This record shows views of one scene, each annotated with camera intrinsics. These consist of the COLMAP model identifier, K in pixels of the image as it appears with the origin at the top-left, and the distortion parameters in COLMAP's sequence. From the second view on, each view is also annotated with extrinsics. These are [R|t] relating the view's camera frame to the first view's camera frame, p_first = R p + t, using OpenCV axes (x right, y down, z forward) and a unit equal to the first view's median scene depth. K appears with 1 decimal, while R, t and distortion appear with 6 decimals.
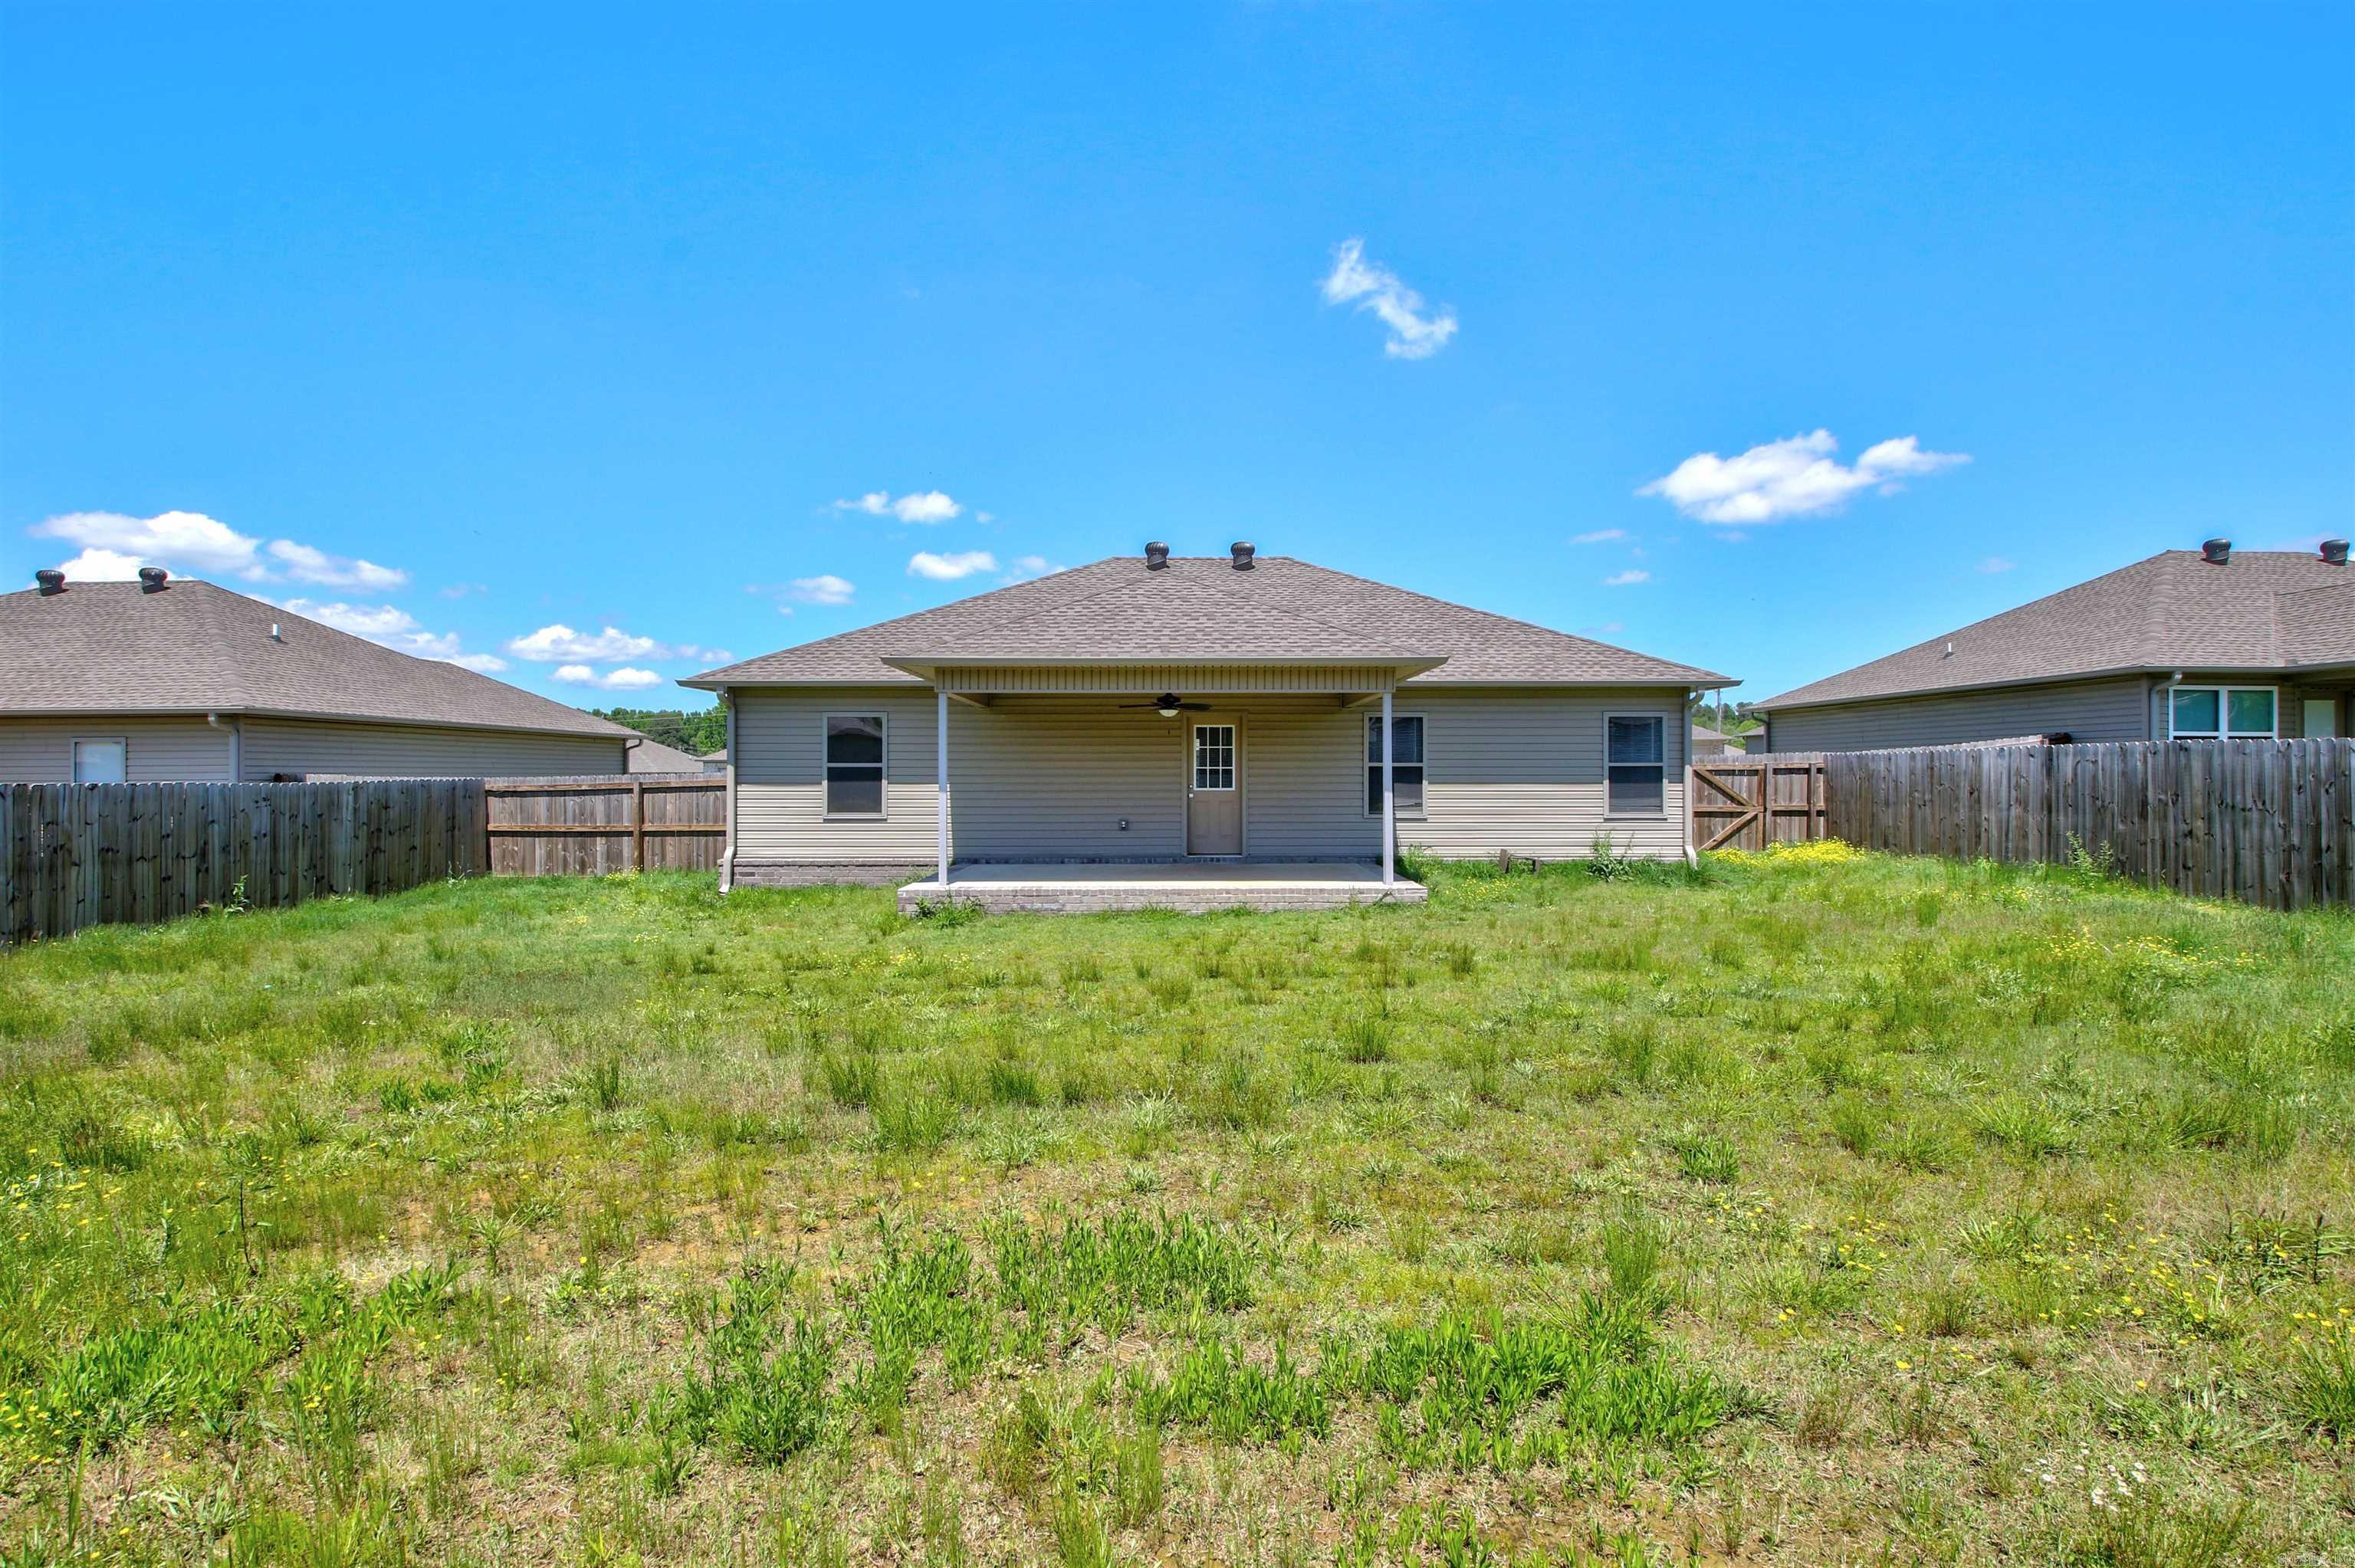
lens RADIAL K [[1085.3, 0, 1180.4], [0, 1085.3, 780.8], [0, 0, 1]] dist [-0.026779, -0.001769]
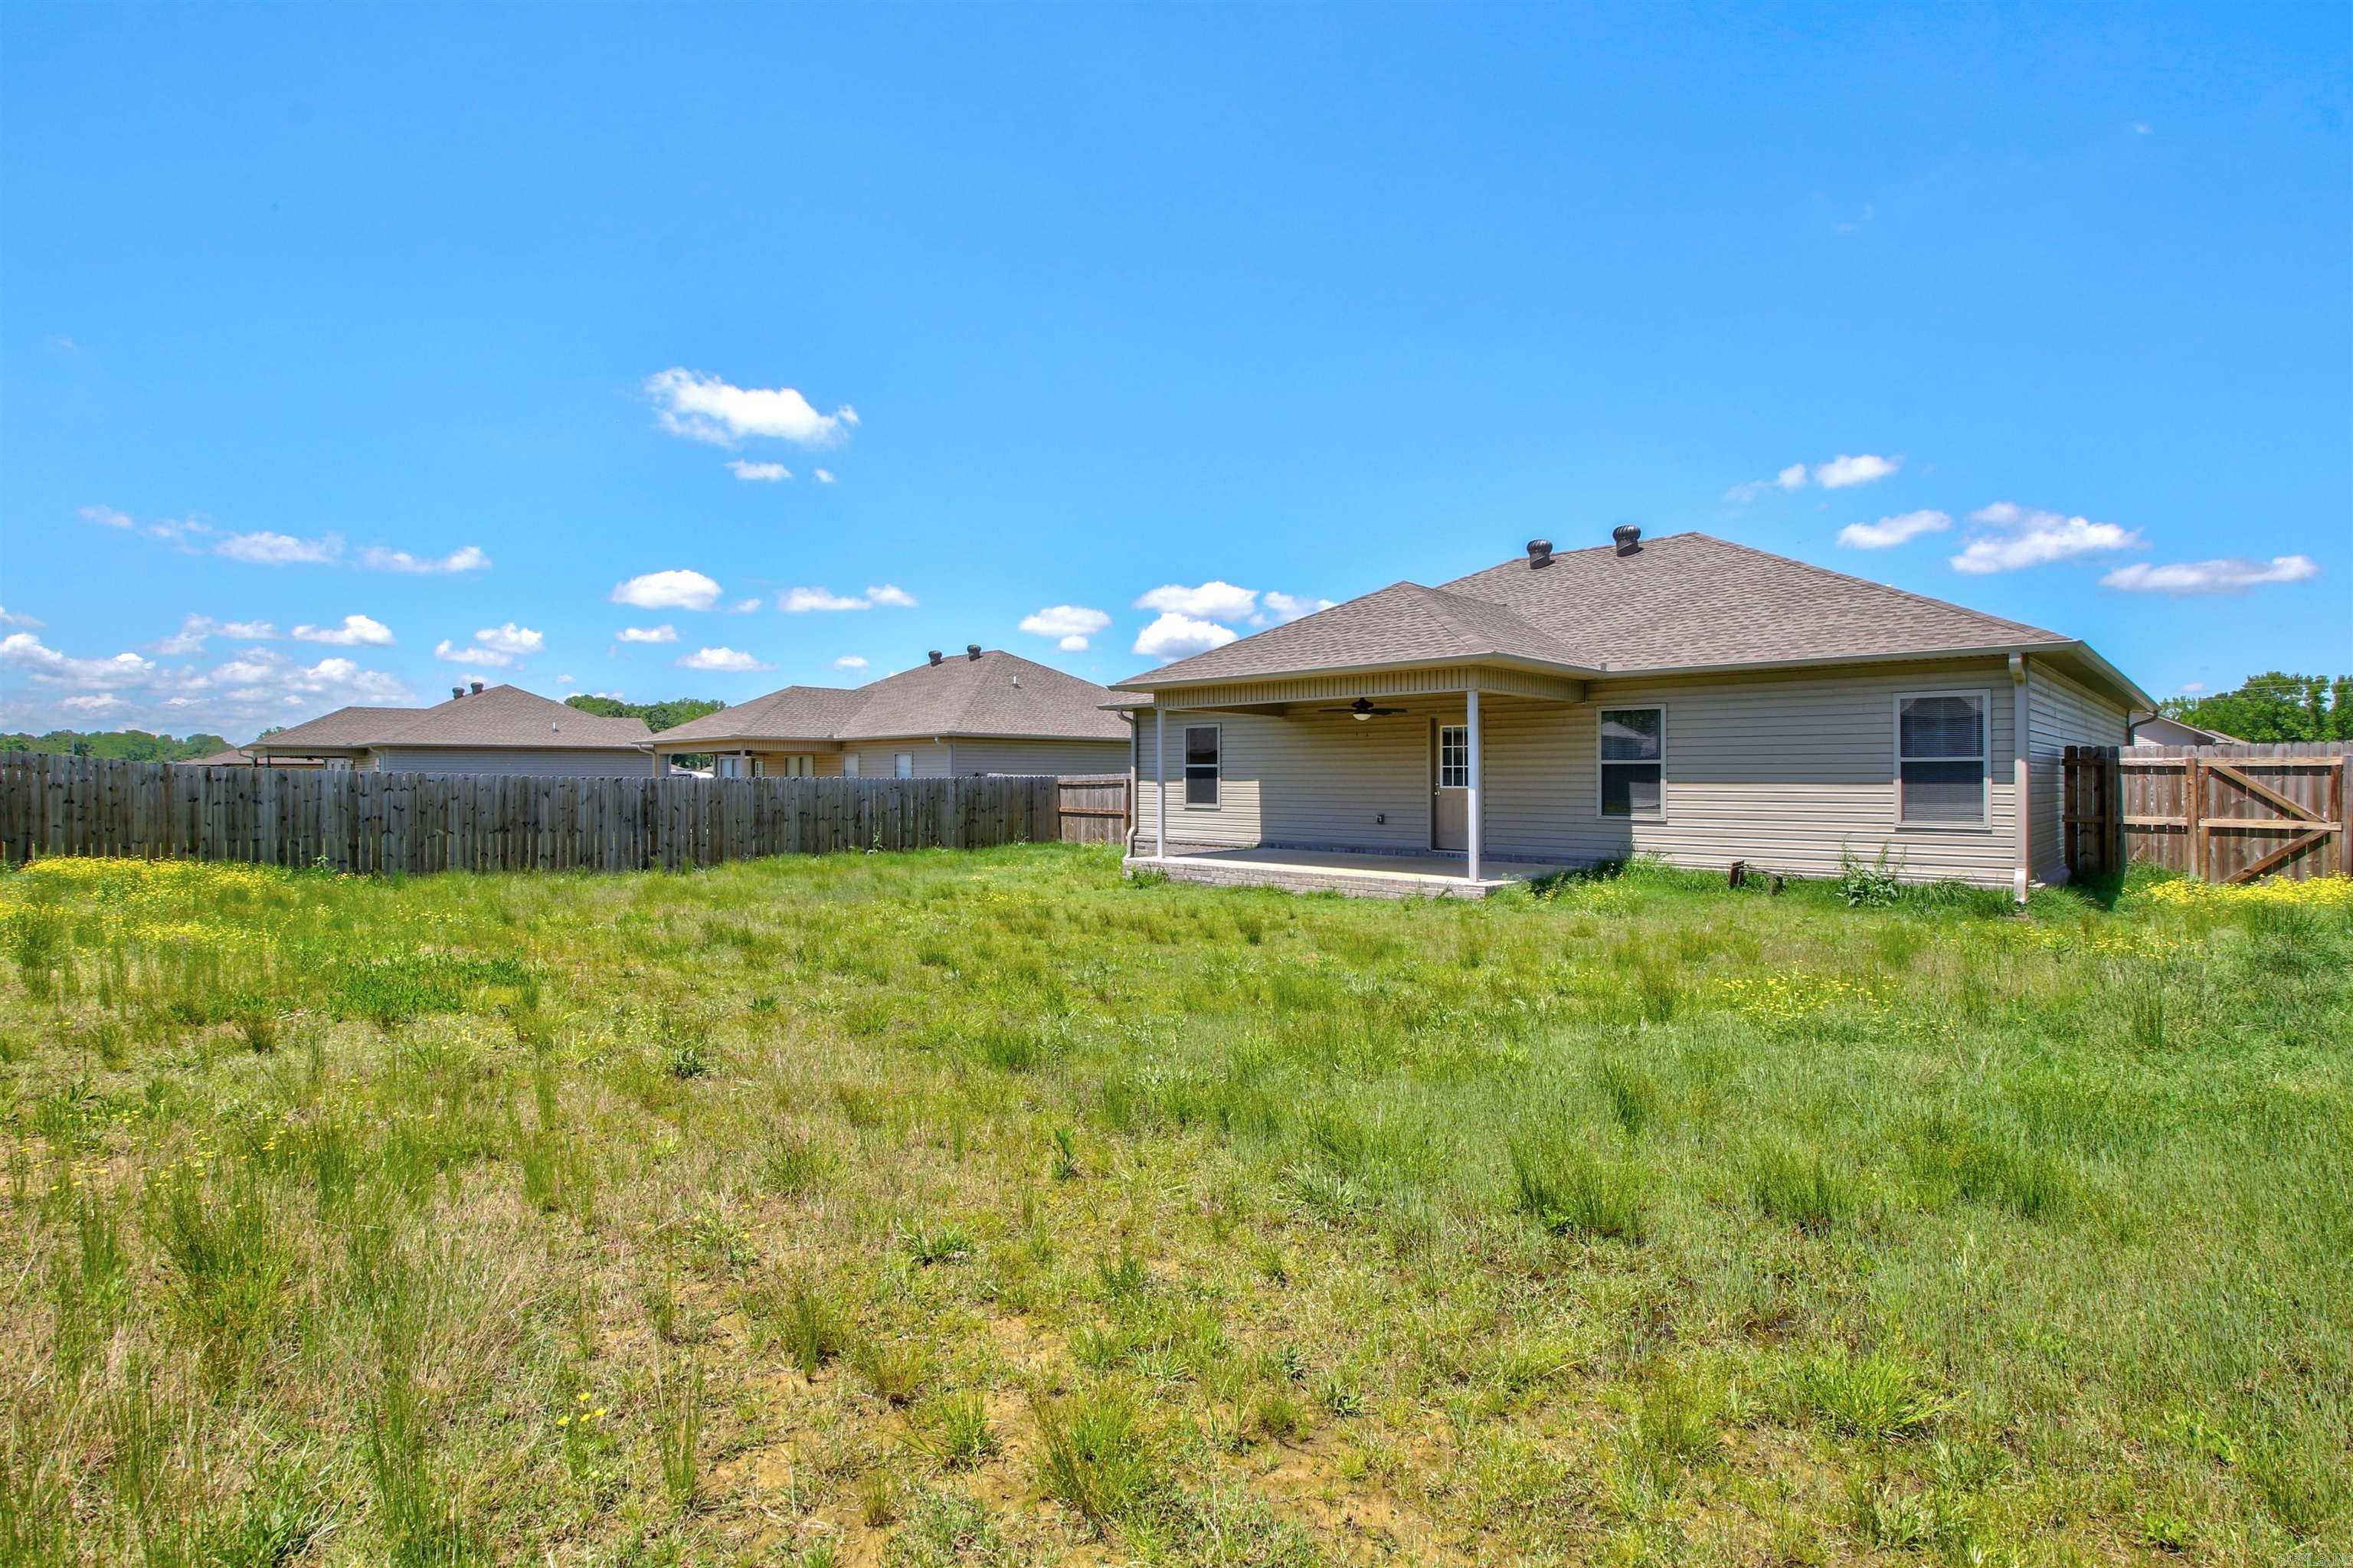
lens RADIAL K [[1084.6, 0, 1184.7], [0, 1084.6, 787.9], [0, 0, 1]] dist [-0.026779, -0.001769]
pose [[0.706959, 0.008813, -0.707200, 0.579326], [-0.004356, 0.999958, 0.008107, 0.001395], [0.707241, -0.002651, 0.706967, 0.085371]]
